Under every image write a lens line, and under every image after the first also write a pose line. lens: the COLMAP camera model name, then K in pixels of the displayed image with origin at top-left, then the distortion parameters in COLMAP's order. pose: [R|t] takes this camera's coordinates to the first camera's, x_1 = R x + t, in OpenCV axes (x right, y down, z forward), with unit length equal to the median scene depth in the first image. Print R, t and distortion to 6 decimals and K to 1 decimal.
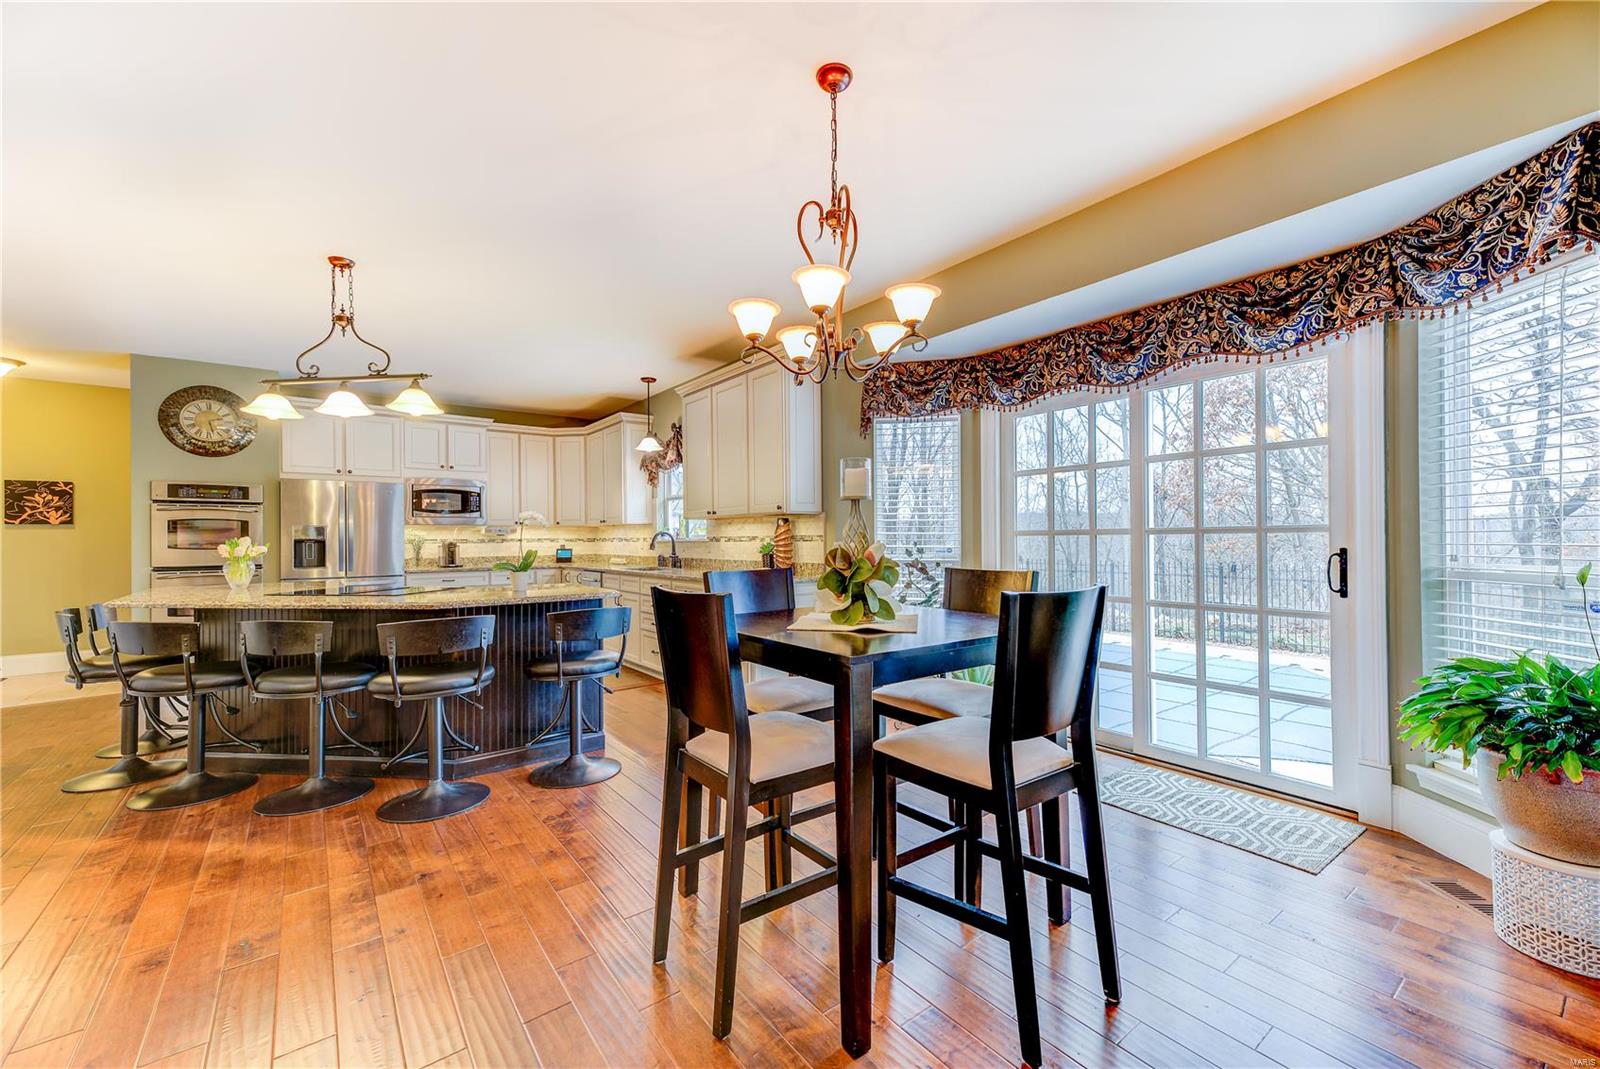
lens RADIAL K [[653.8, 0, 797.7], [0, 653.8, 535.1], [0, 0, 1]] dist [0.017732, 0.000298]
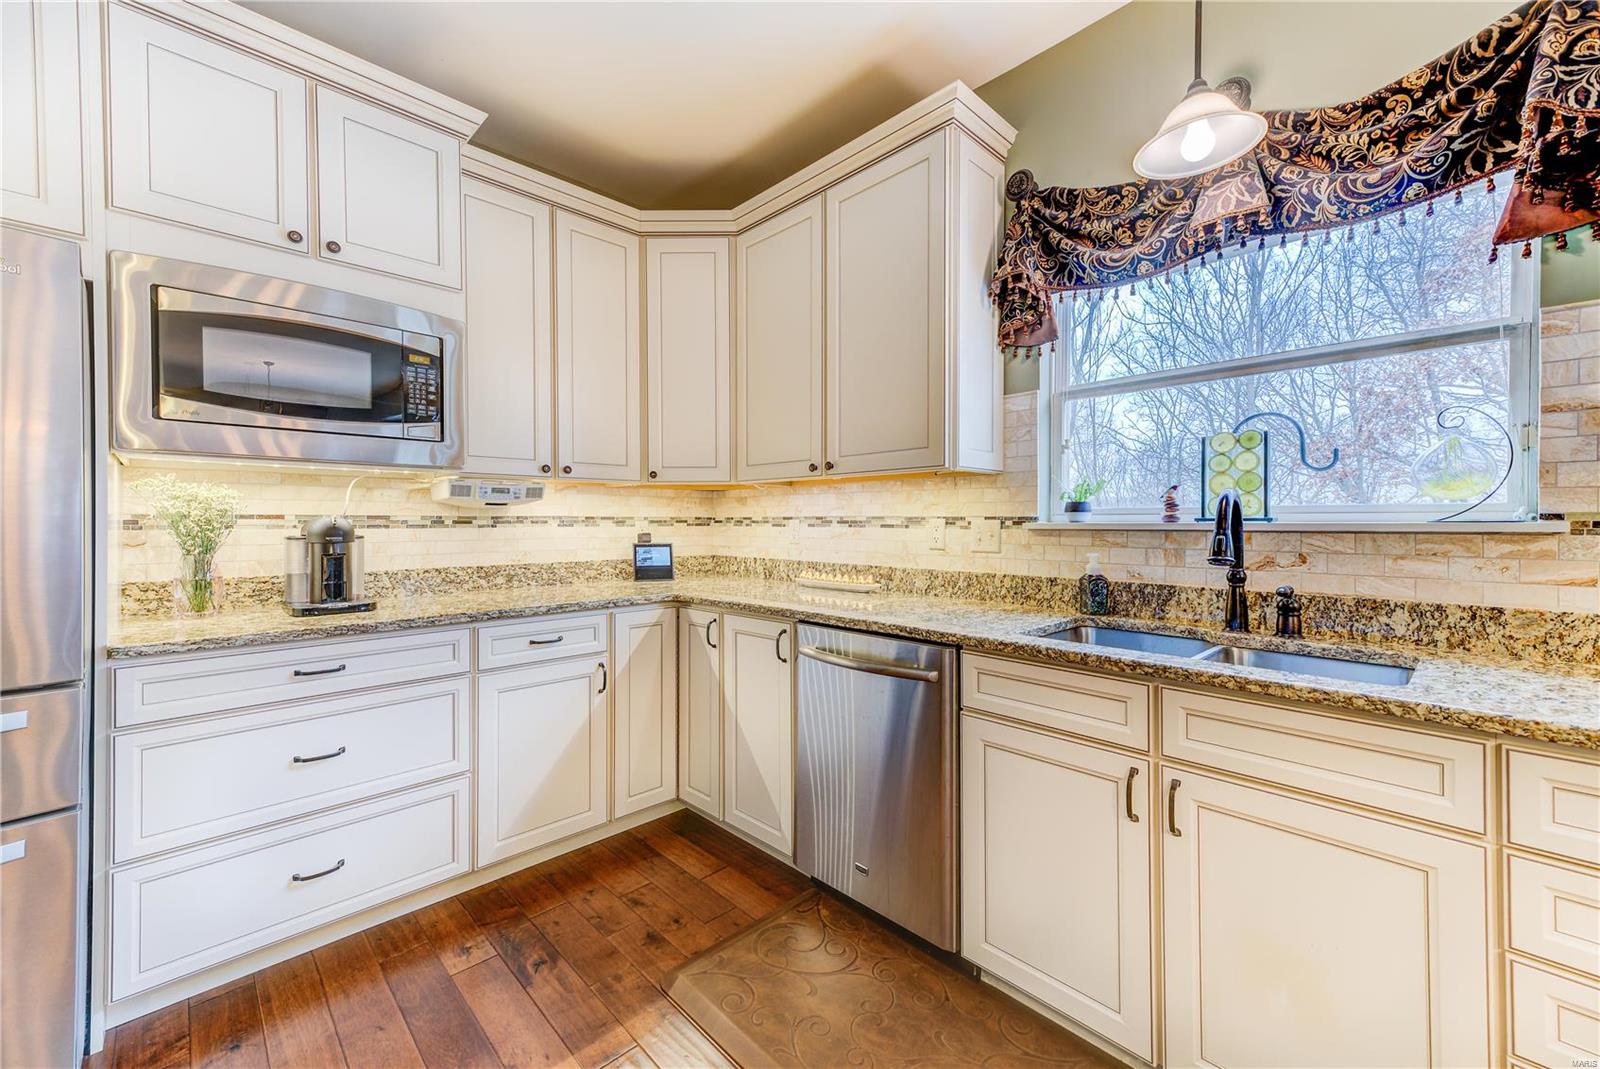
lens RADIAL K [[653.8, 0, 800.2], [0, 653.8, 528.4], [0, 0, 1]] dist [0.017732, 0.000298]
pose [[0.991513, 0.008310, 0.129743, -0.312281], [-0.010131, 0.999859, 0.013380, 0.005781], [-0.129613, -0.014581, 0.991457, 0.592103]]
